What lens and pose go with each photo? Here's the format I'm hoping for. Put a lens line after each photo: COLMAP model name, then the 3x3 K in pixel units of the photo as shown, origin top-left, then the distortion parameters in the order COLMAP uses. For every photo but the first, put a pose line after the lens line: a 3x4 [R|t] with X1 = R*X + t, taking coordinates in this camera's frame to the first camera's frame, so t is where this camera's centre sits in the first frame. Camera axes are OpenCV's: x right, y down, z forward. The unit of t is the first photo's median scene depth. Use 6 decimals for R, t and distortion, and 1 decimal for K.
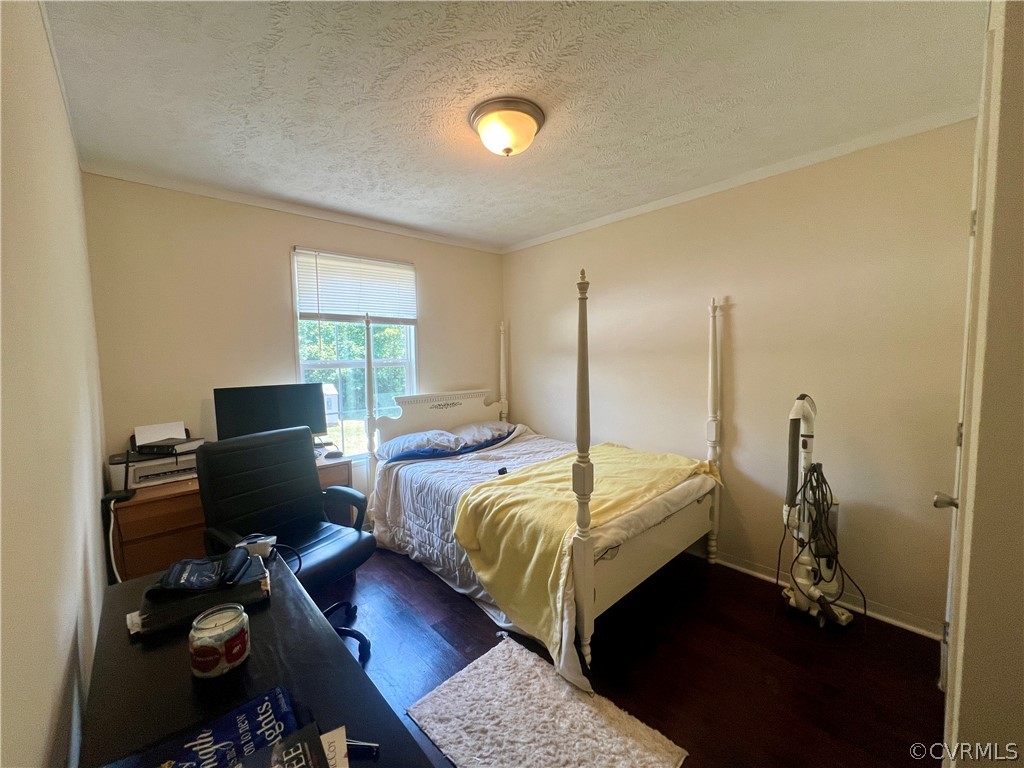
lens RADIAL K [[410.0, 0, 513.3], [0, 410.0, 384.4], [0, 0, 1]] dist [-0.001548, 0.000263]
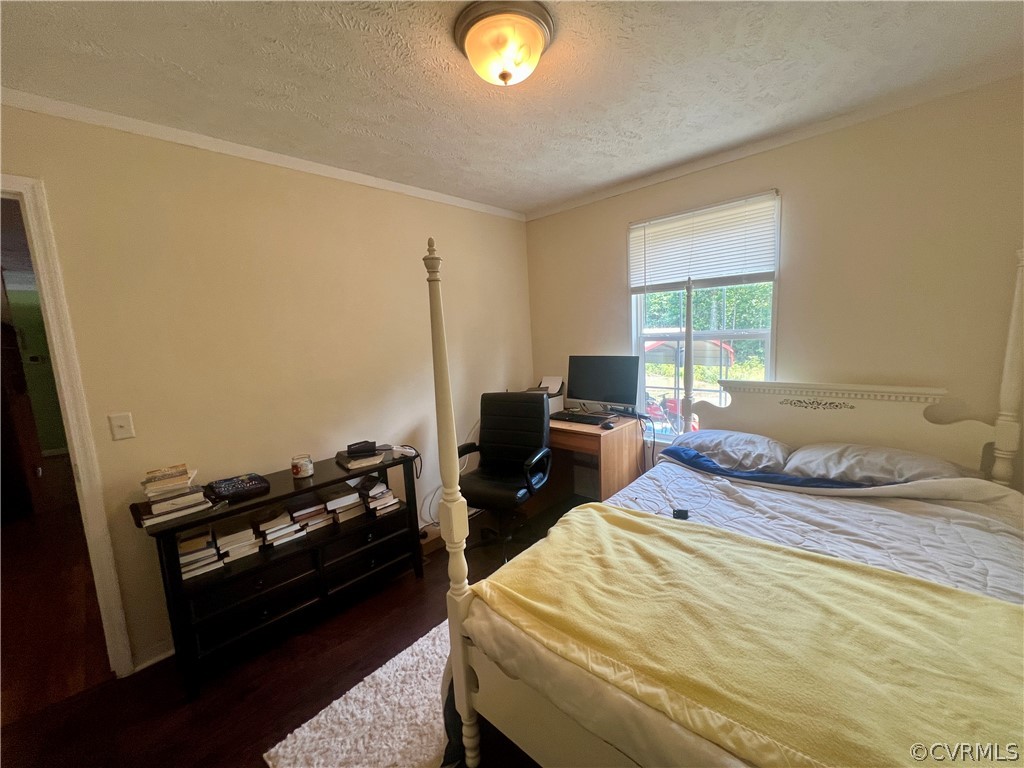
lens RADIAL K [[410.0, 0, 513.3], [0, 410.0, 384.4], [0, 0, 1]] dist [-0.001548, 0.000263]
pose [[0.065013, 0.144392, -0.987383, 0.544200], [-0.019315, 0.989473, 0.143425, -0.077351], [0.997697, 0.009746, 0.067117, 0.648280]]
